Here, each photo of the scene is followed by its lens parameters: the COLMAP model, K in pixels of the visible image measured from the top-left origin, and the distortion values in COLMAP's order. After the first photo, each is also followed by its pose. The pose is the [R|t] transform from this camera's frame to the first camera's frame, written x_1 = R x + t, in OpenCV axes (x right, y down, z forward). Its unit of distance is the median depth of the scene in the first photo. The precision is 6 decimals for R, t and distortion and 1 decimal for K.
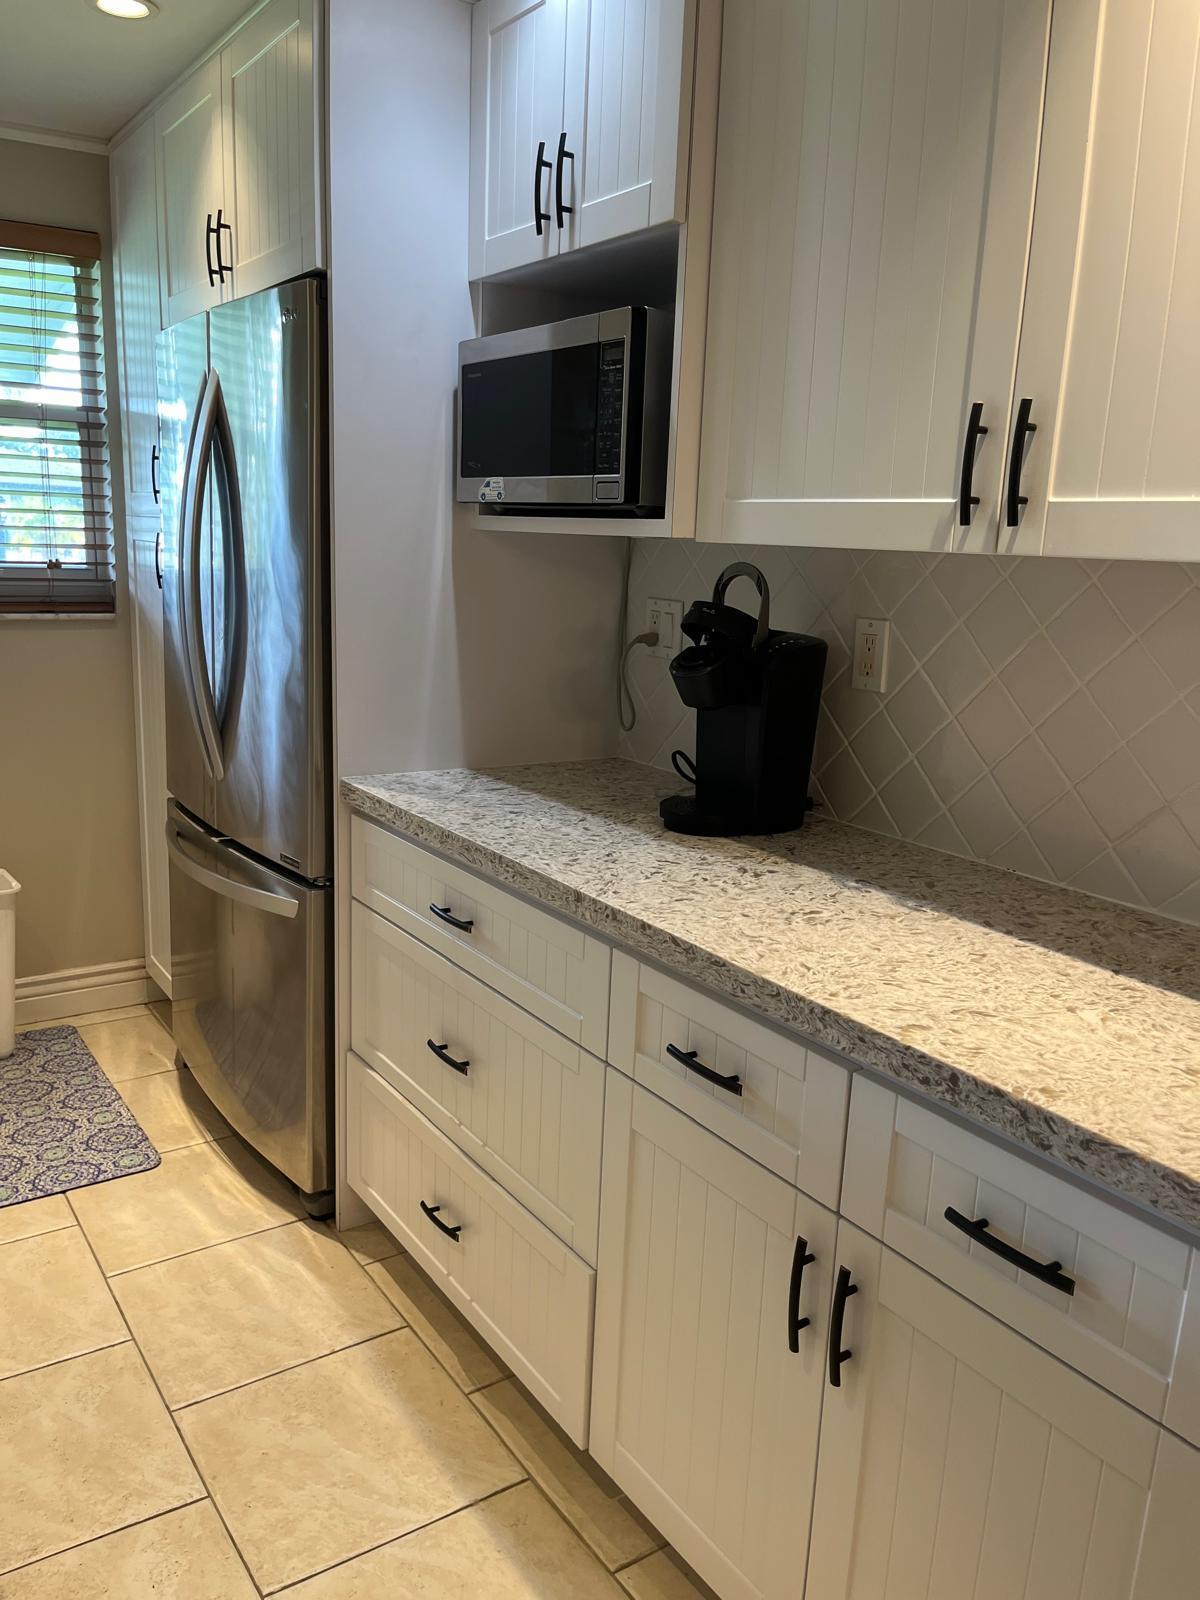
lens RADIAL K [[1215.1, 0, 576.4], [0, 1215.1, 803.8], [0, 0, 1]] dist [0.045108, -0.006465]
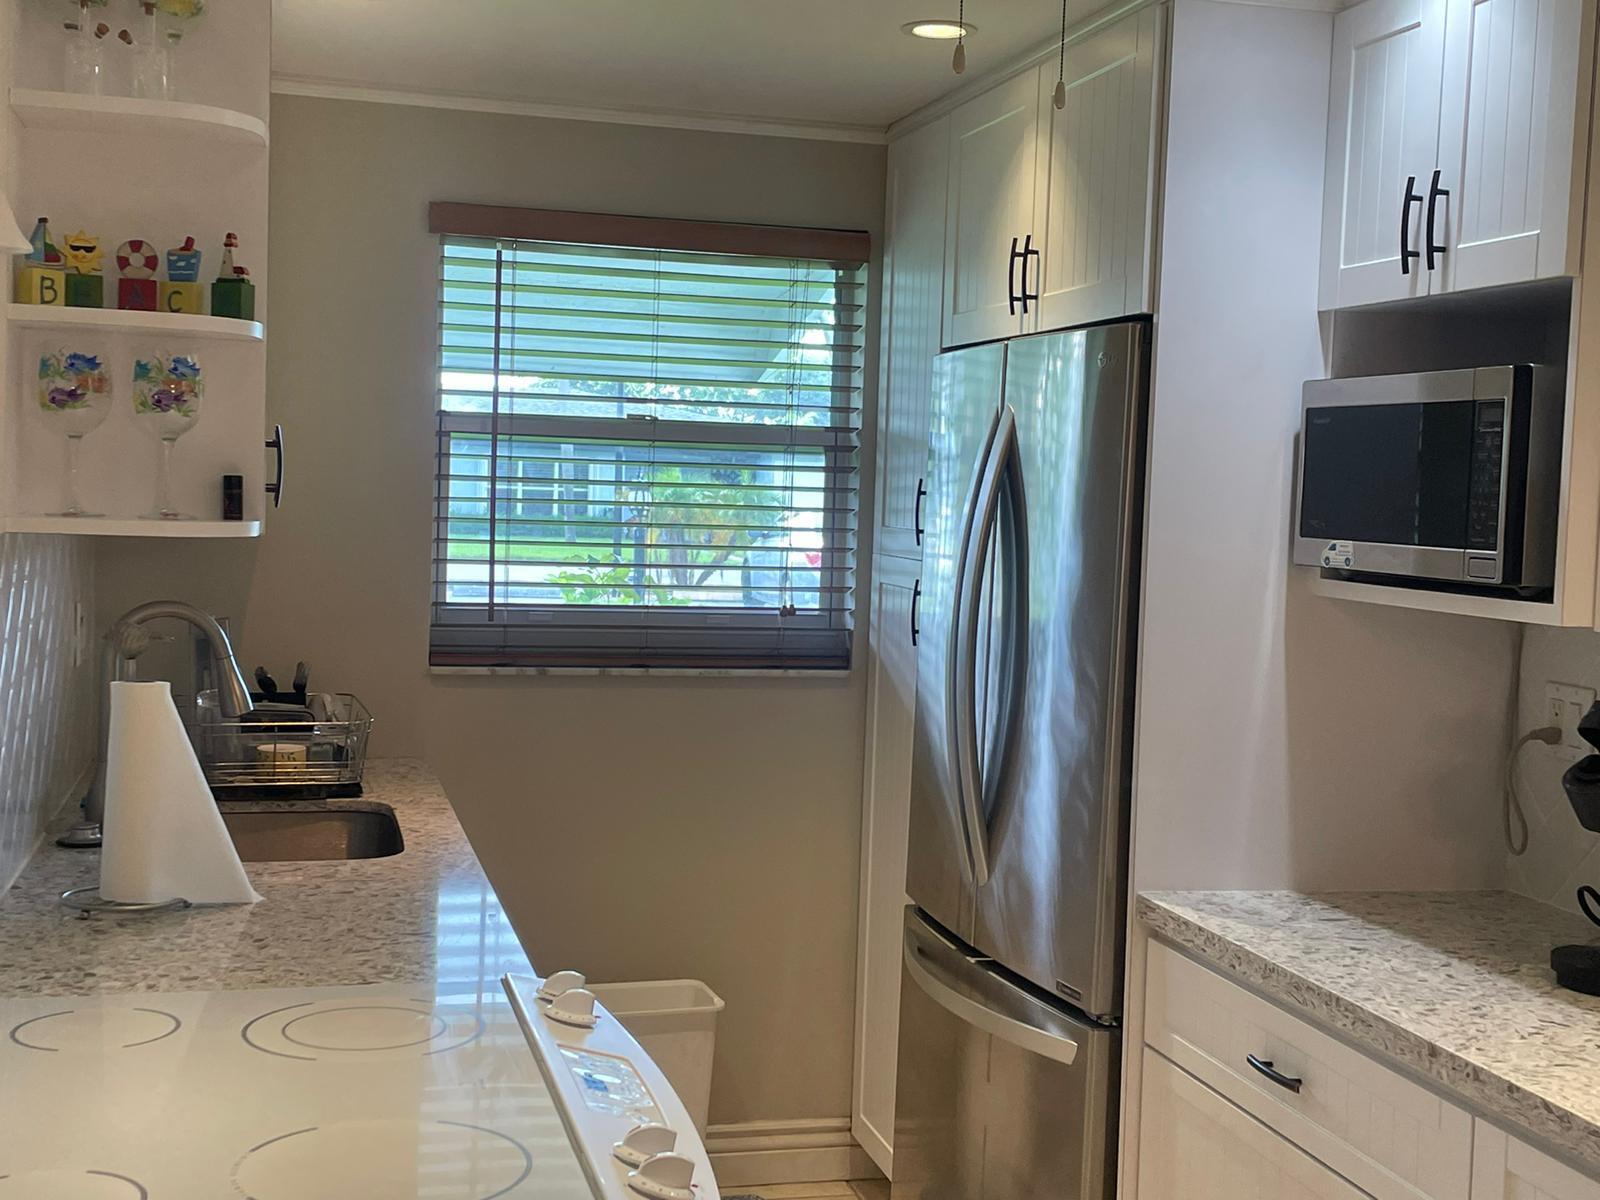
lens RADIAL K [[1980.3, 0, 820.8], [0, 1980.3, 593.0], [0, 0, 1]] dist [0.149433, -0.284398]
pose [[0.949506, 0.015605, -0.313361, 0.025017], [-0.070572, 0.983791, -0.164847, 0.019417], [0.305709, 0.178638, 0.935217, -0.406633]]
